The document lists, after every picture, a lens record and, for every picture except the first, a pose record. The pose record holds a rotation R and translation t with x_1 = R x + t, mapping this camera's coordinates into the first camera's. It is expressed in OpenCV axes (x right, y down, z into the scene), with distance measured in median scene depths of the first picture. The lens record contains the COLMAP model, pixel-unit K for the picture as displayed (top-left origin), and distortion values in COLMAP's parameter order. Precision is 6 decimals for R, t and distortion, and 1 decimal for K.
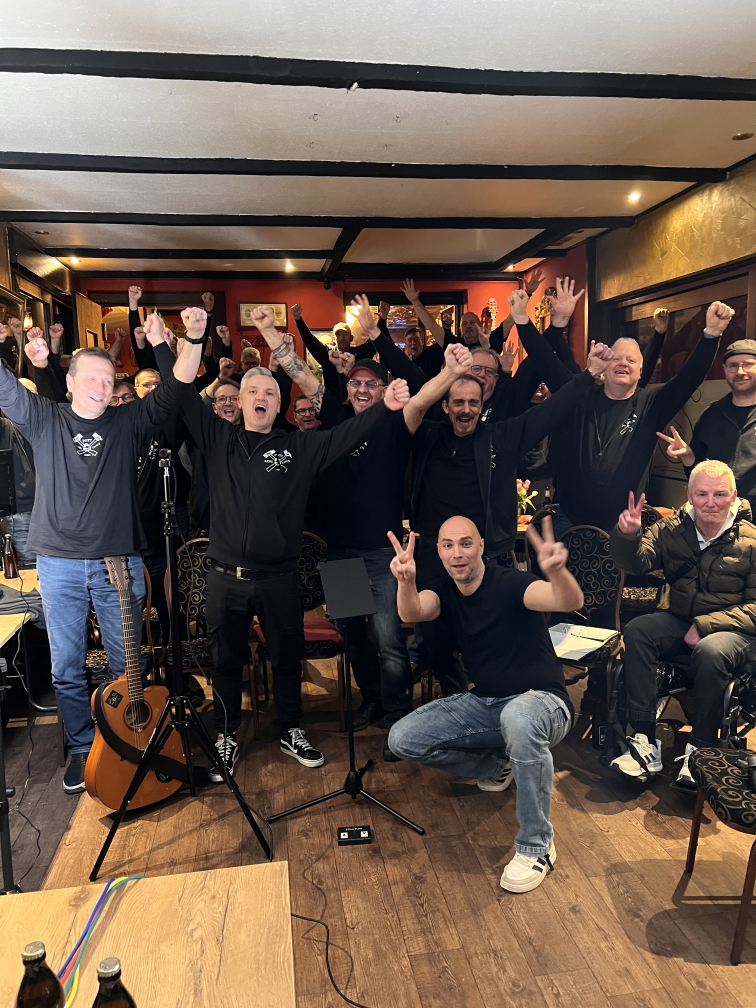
lens RADIAL K [[751.8, 0, 382.1], [0, 751.8, 501.6], [0, 0, 1]] dist [0.037328, -0.031256]
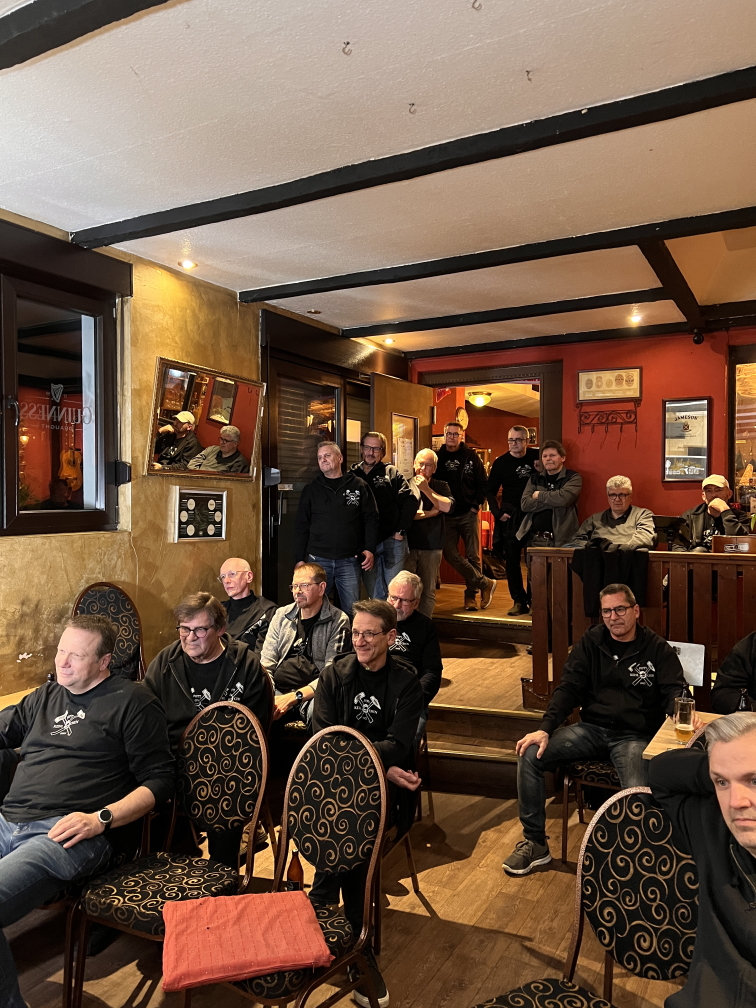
lens RADIAL K [[749.7, 0, 381.9], [0, 749.7, 507.2], [0, 0, 1]] dist [0.048007, -0.045351]
pose [[0.782686, 0.038599, -0.621218, 0.330928], [-0.101421, 0.992645, -0.066105, -0.107632], [0.614097, 0.114744, 0.780844, 0.599822]]
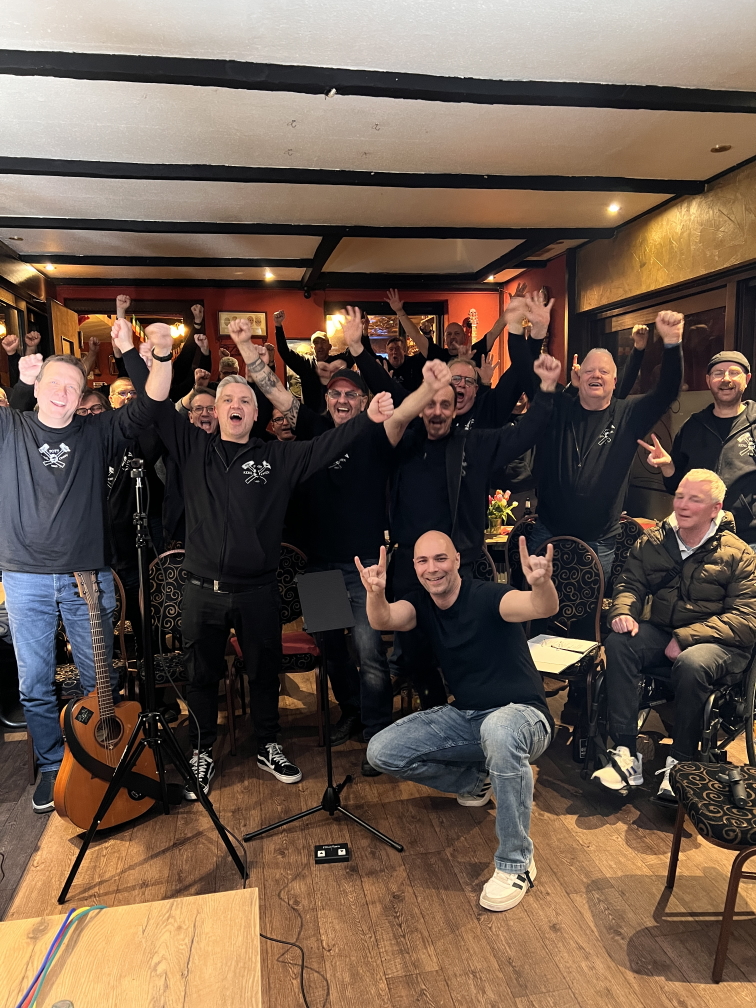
lens RADIAL K [[749.7, 0, 381.9], [0, 749.7, 507.2], [0, 0, 1]] dist [0.048007, -0.045351]
pose [[0.999716, 0.000345, 0.023813, 0.004291], [-0.000206, 0.999983, -0.005844, -0.001389], [-0.023815, 0.005838, 0.999699, 0.014290]]
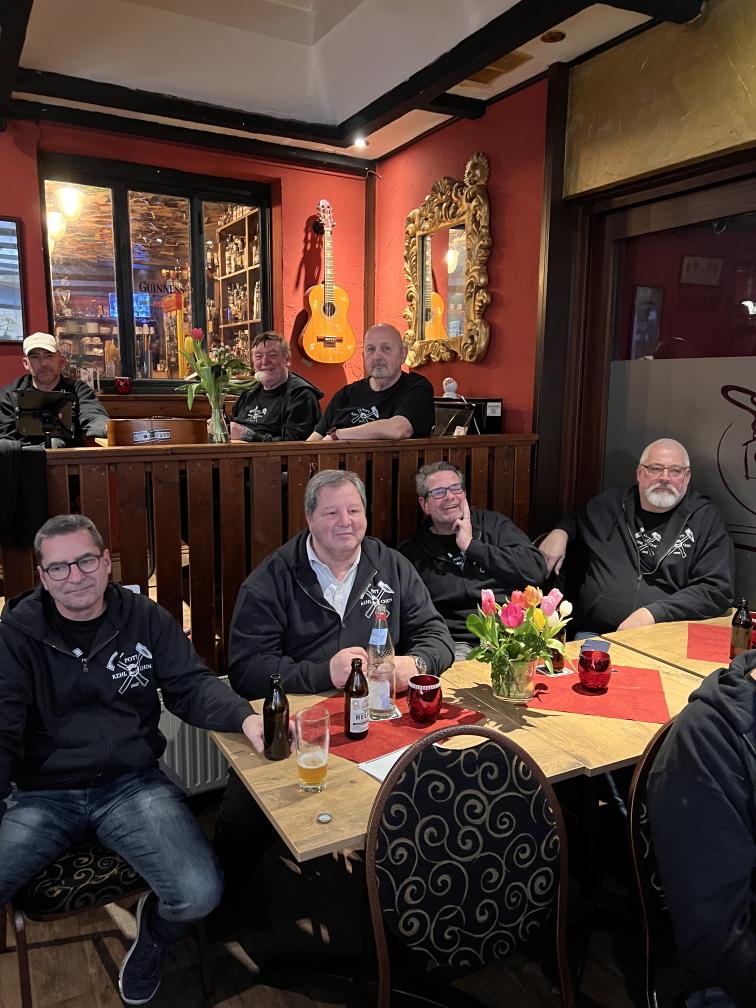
lens RADIAL K [[749.7, 0, 381.9], [0, 749.7, 507.2], [0, 0, 1]] dist [0.048007, -0.045351]
pose [[0.939693, -0.017852, 0.341554, -0.029769], [0.007401, 0.999464, 0.031877, -0.126746], [-0.341940, -0.027427, 0.939322, 1.032218]]
